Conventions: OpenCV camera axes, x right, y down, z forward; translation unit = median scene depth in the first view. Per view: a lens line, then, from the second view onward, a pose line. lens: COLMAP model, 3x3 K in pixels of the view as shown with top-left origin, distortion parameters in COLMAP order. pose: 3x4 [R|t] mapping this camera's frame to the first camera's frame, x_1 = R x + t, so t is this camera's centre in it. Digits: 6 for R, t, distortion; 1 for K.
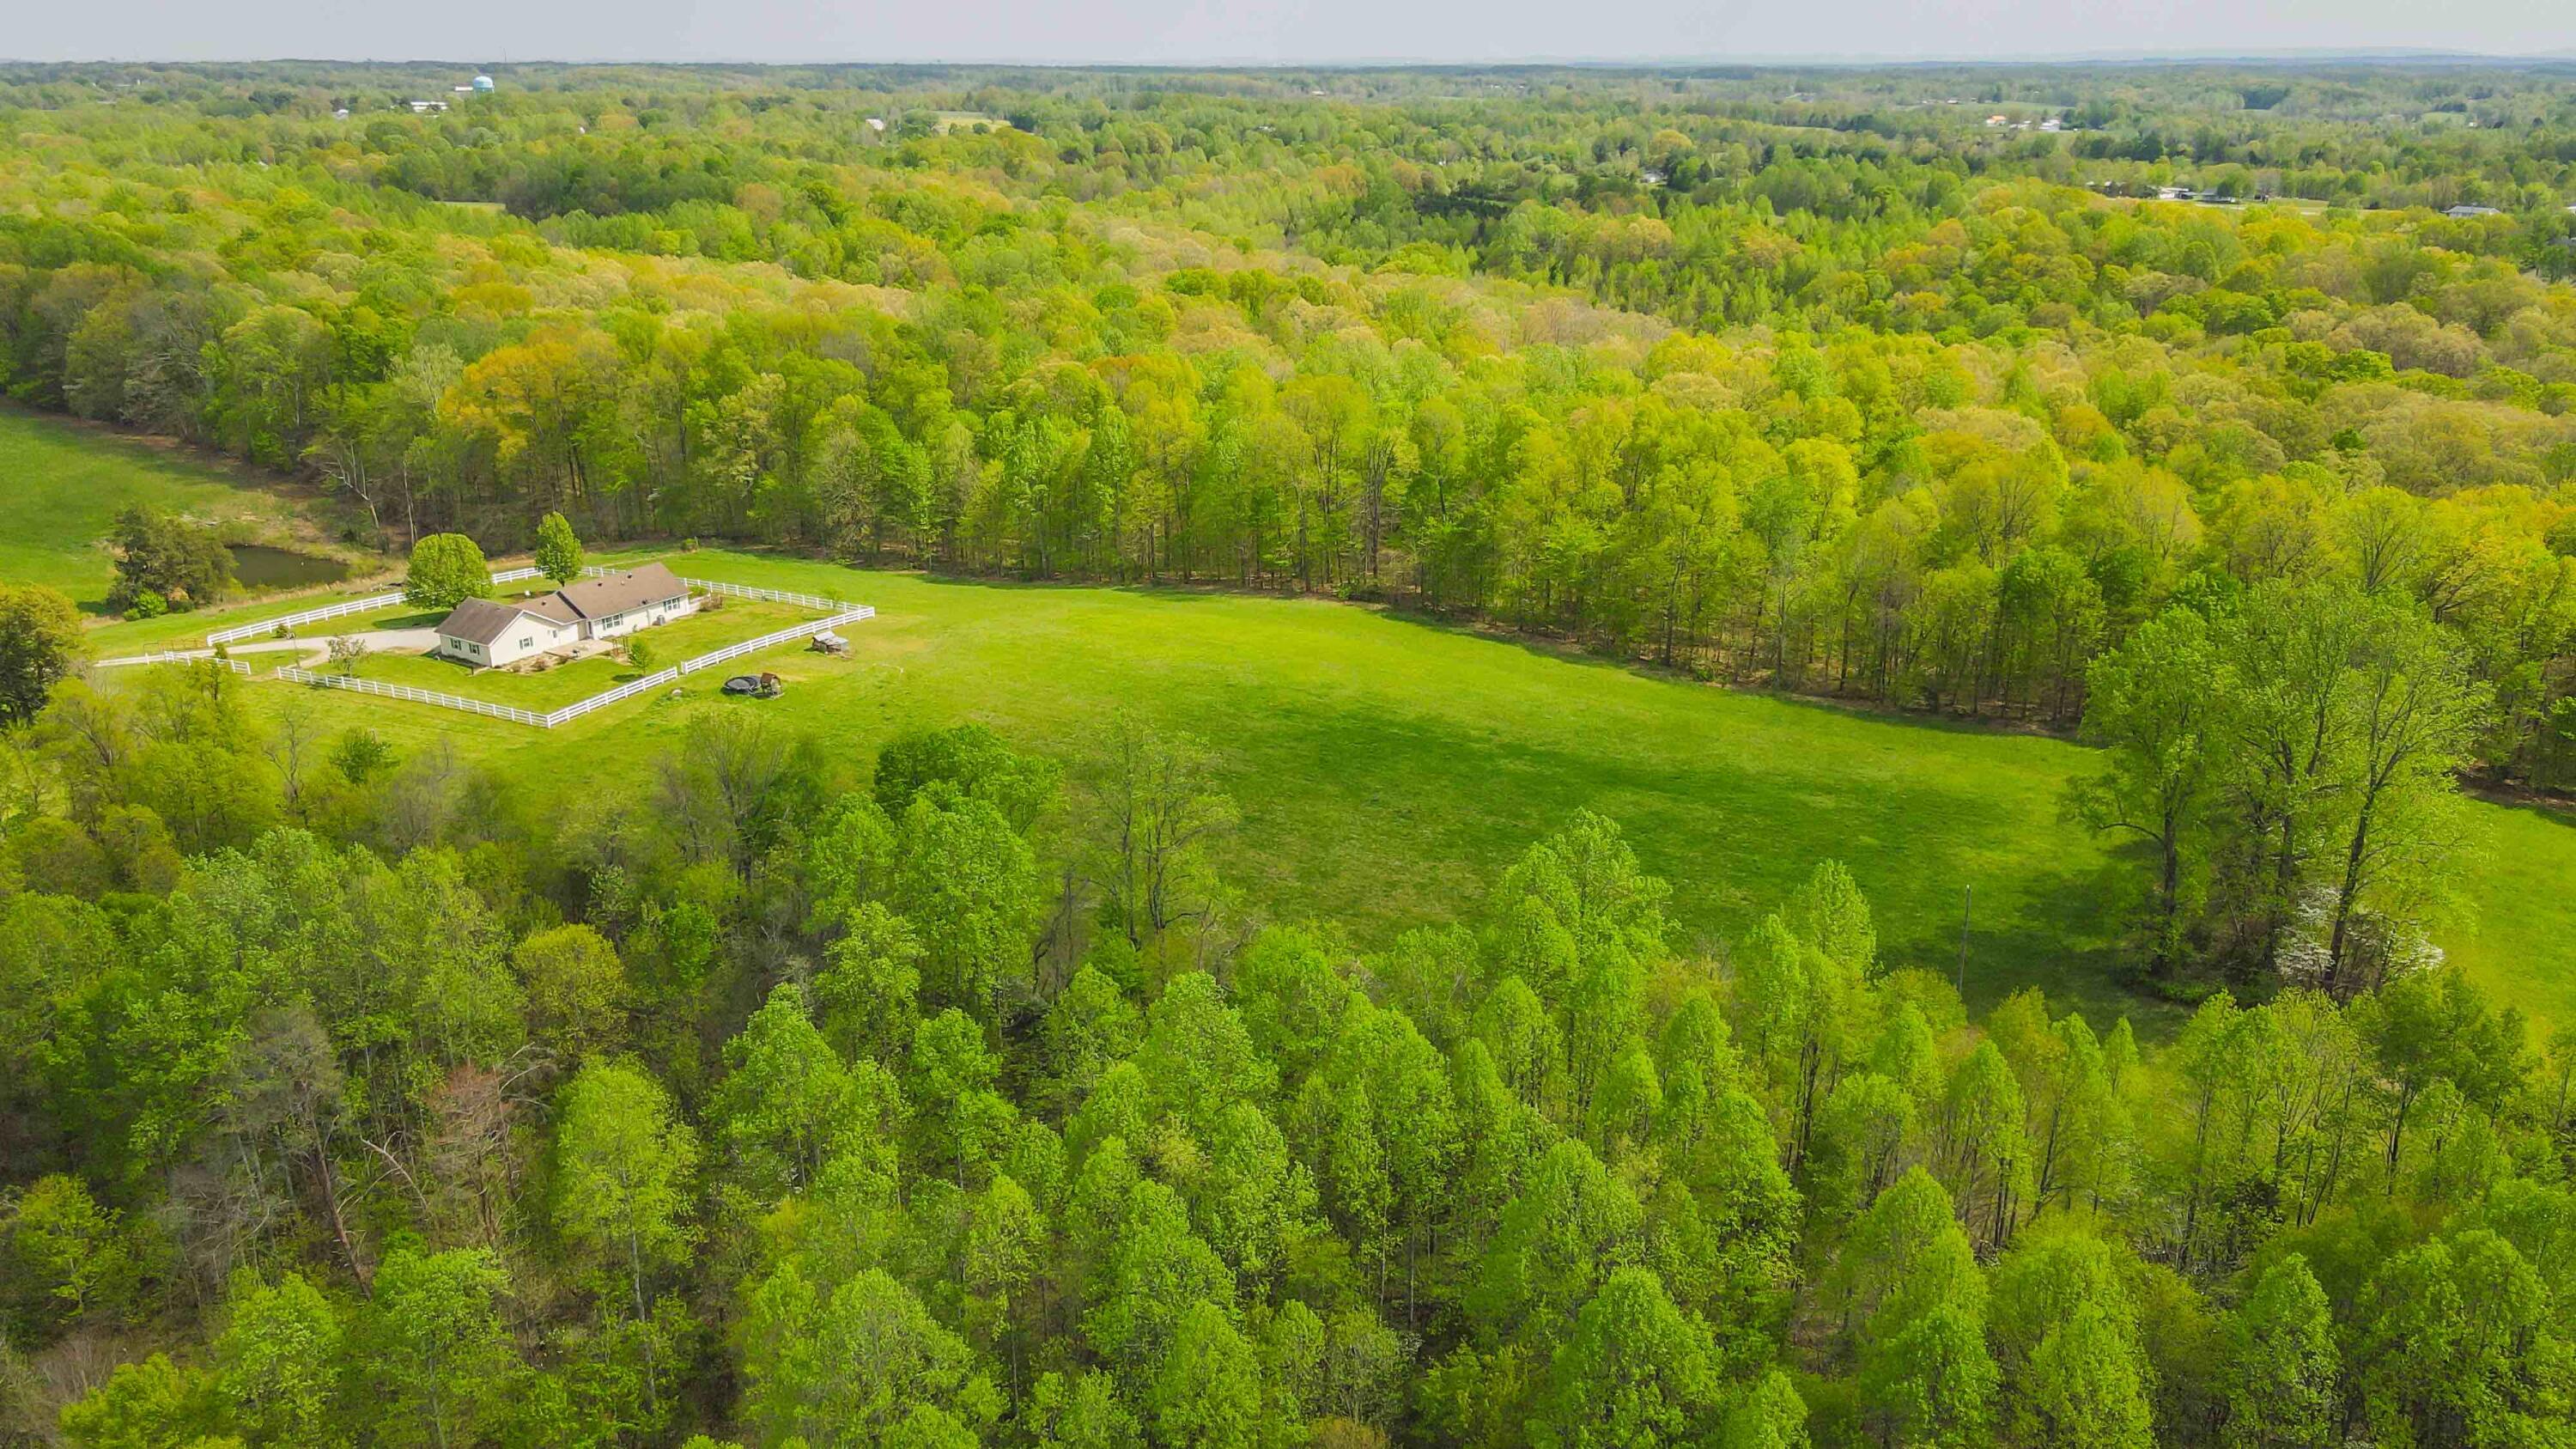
lens RADIAL K [[1908.7, 0, 1295.1], [0, 1908.7, 735.5], [0, 0, 1]] dist [0.002377, 0.018710]
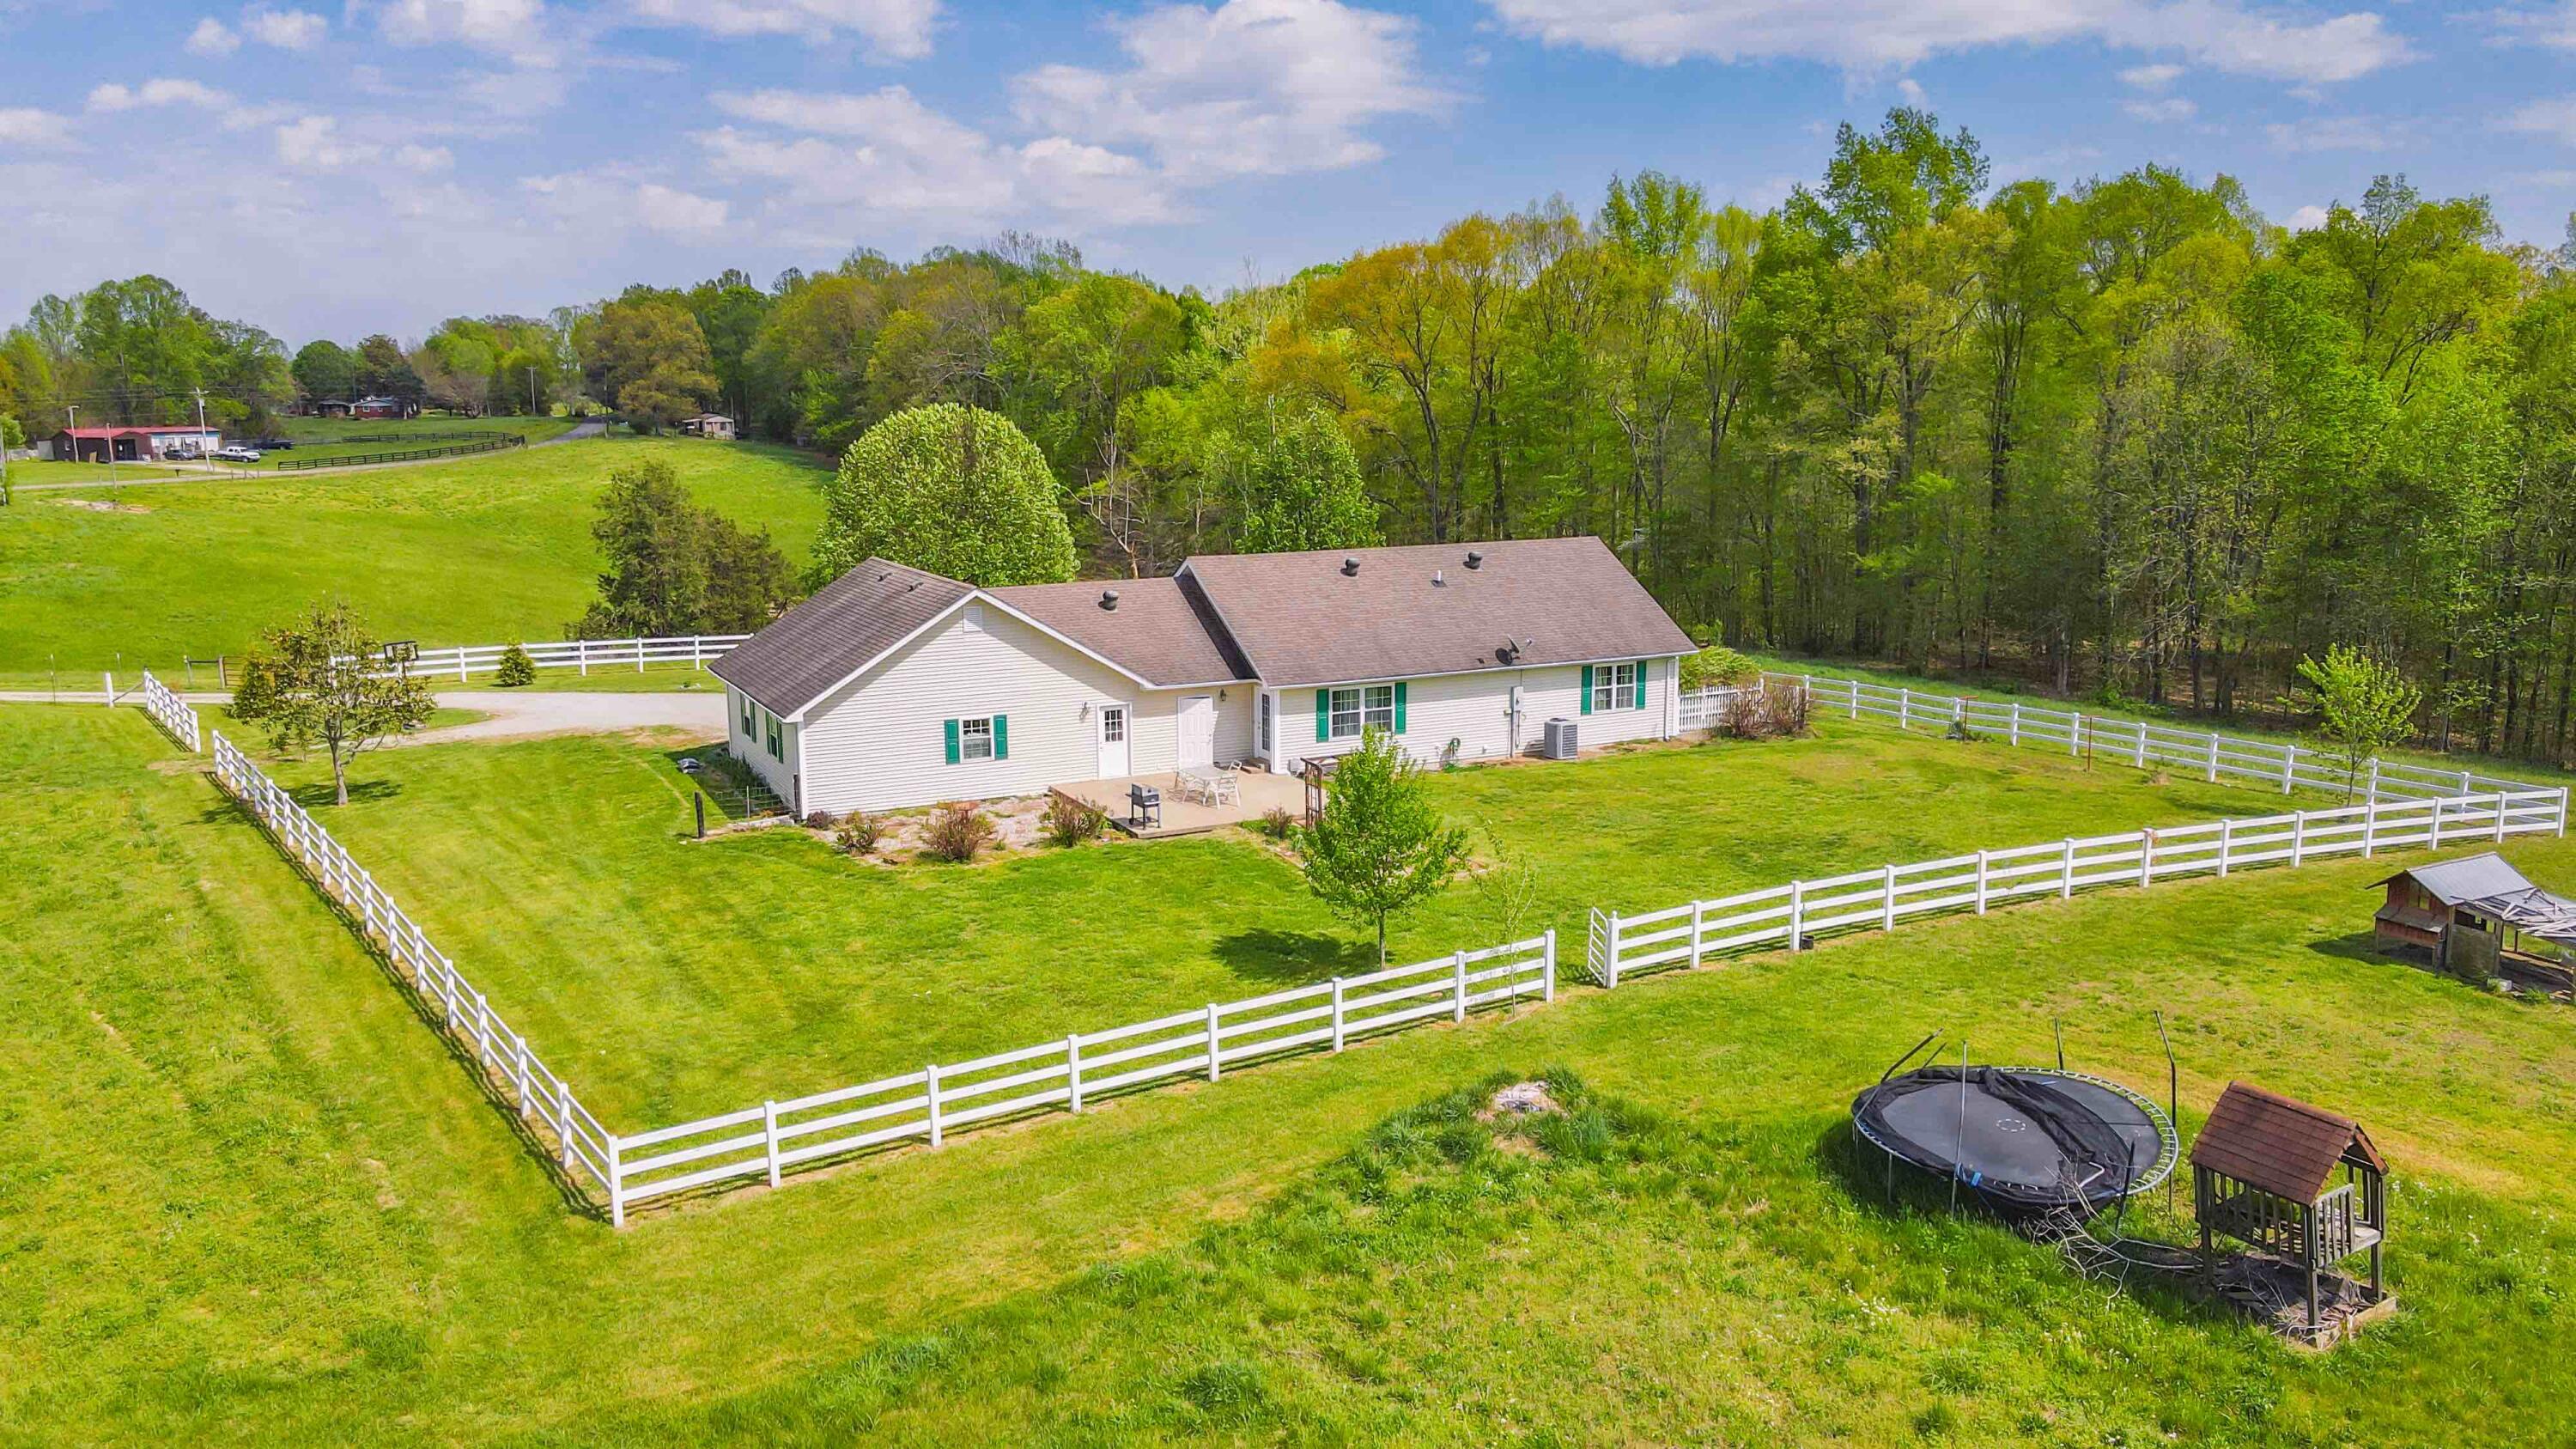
lens RADIAL K [[1898.3, 0, 1303.2], [0, 1898.3, 667.5], [0, 0, 1]] dist [0.006707, 0.010341]
pose [[0.868520, 0.073659, -0.490150, -0.207335], [-0.166640, 0.974726, -0.148797, -0.023706], [0.466801, 0.210912, 0.858844, 0.662118]]
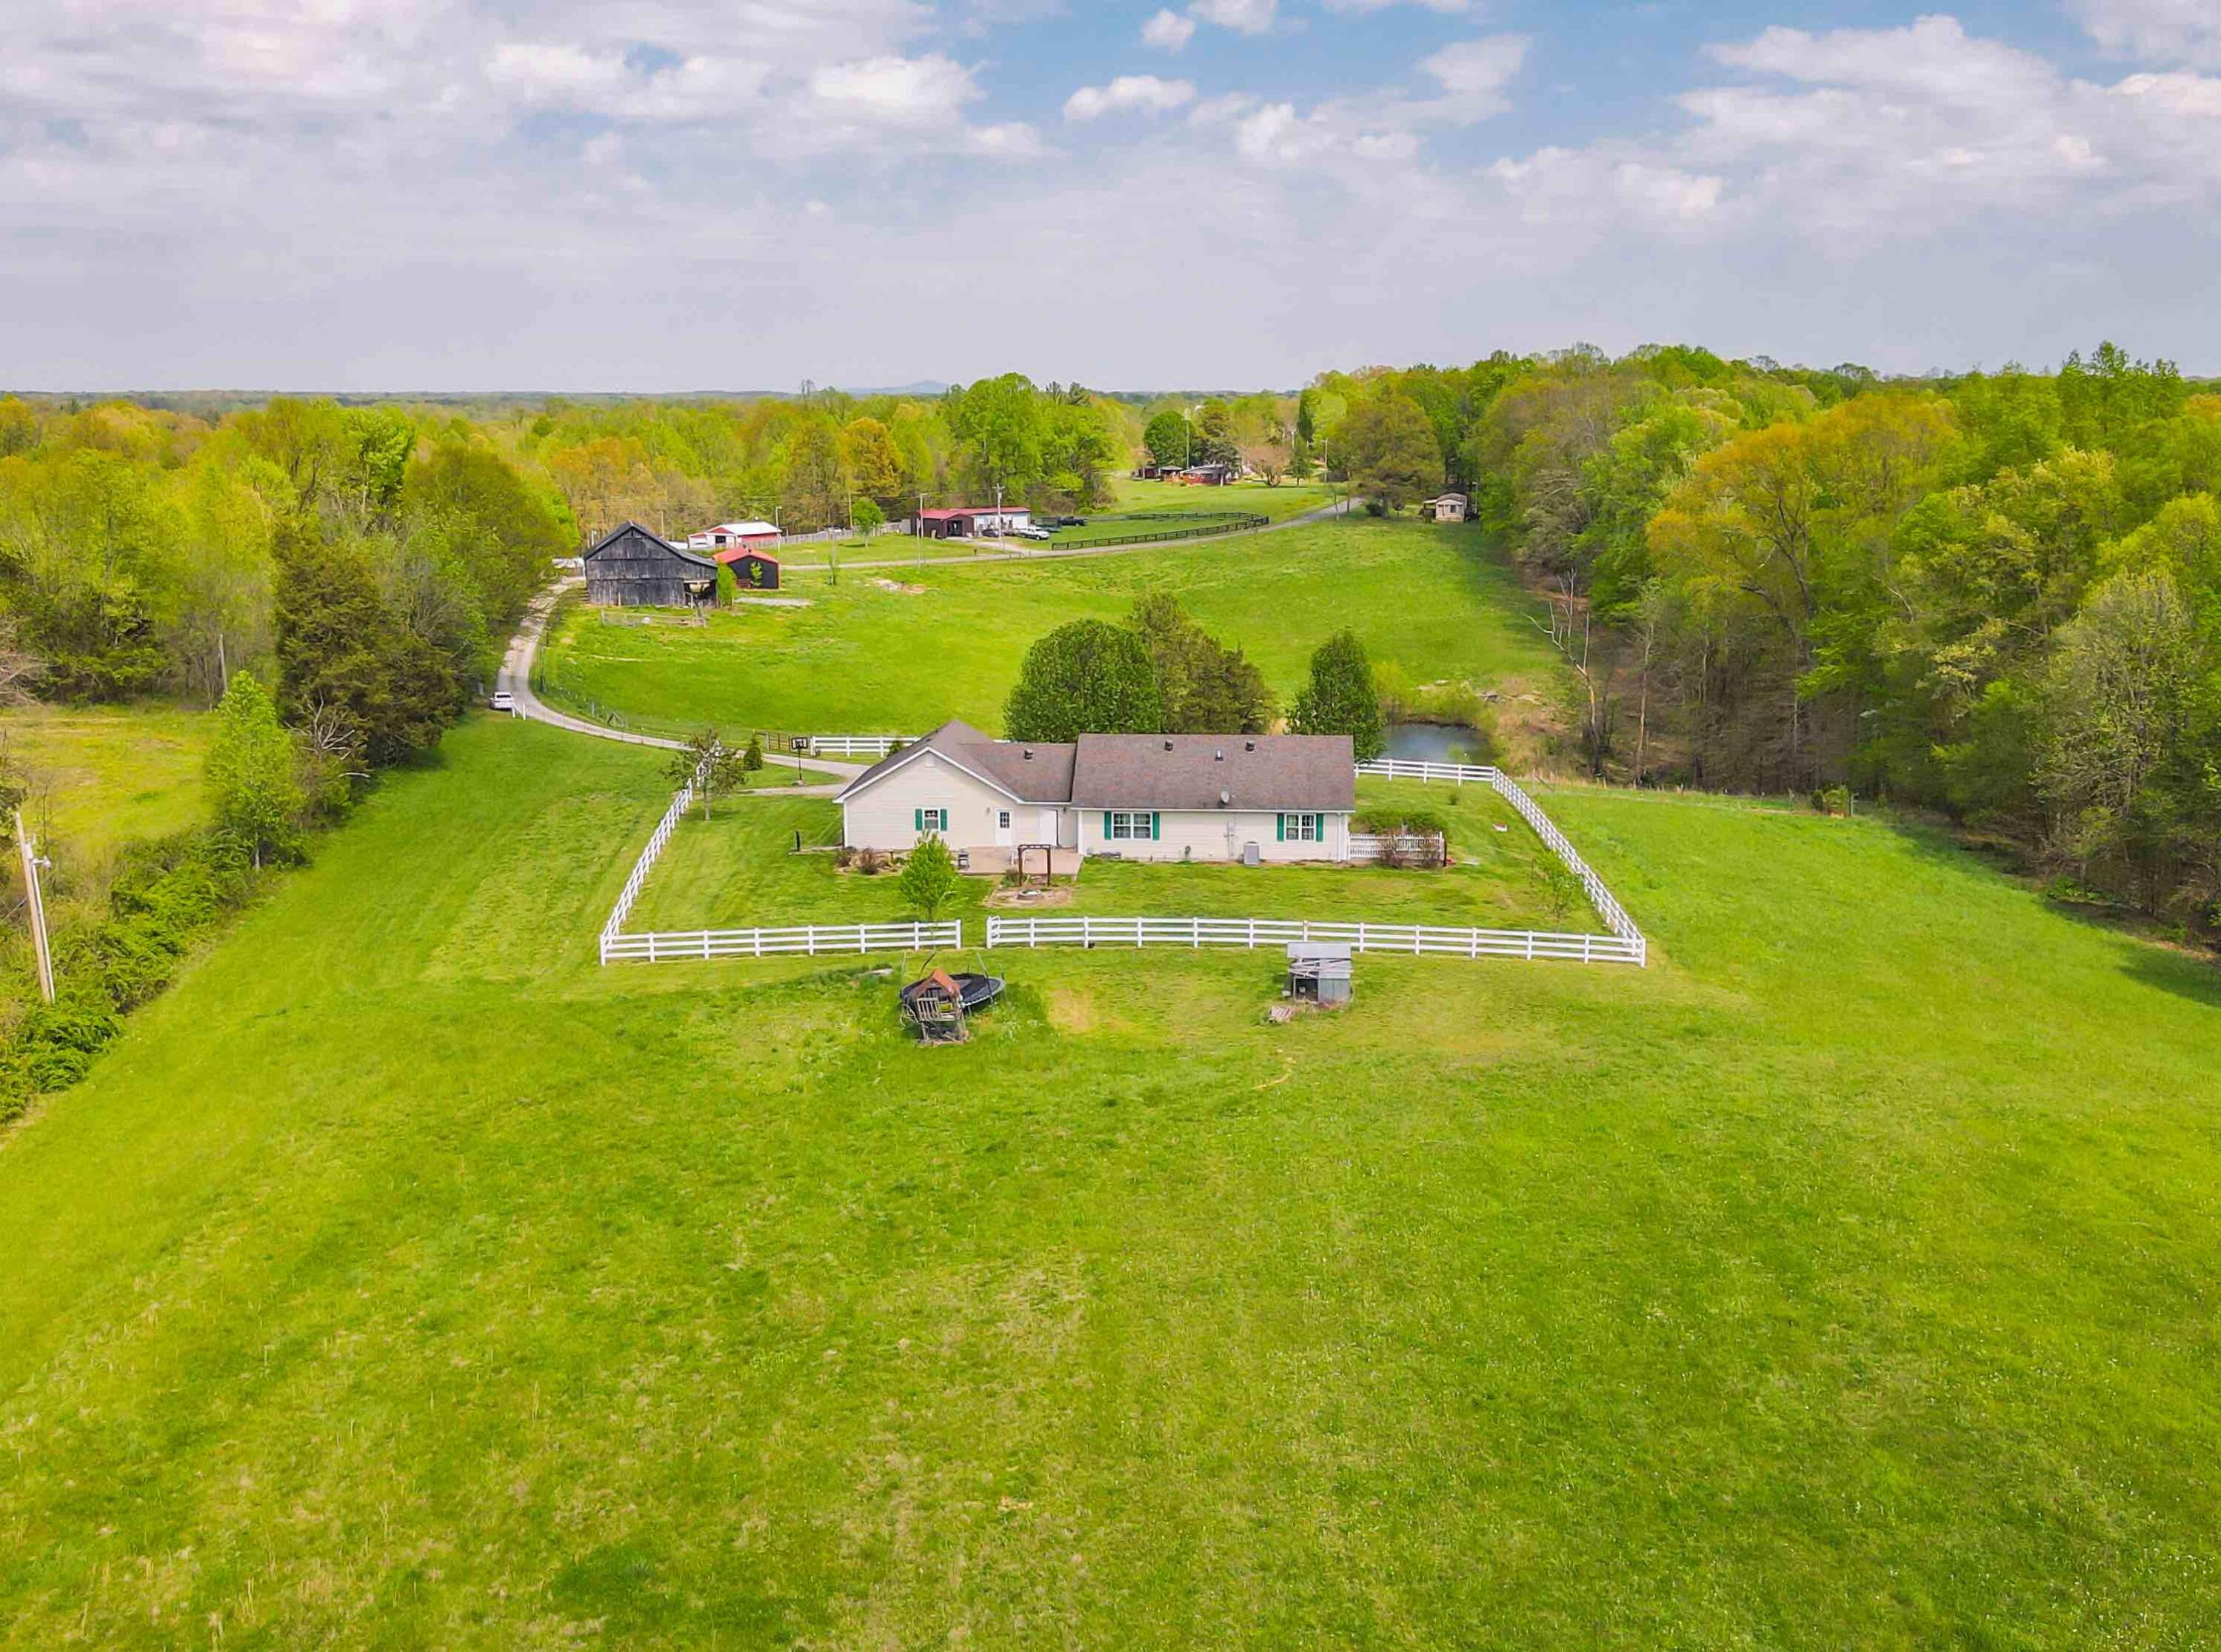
lens RADIAL K [[2199.7, 0, 1152.2], [0, 2199.7, 825.1], [0, 0, 1]] dist [0.013659, 0.000982]
pose [[0.487826, 0.168833, -0.856459, 0.064814], [-0.294591, 0.955403, 0.020543, -0.059695], [0.821731, 0.242283, 0.515807, 0.621371]]
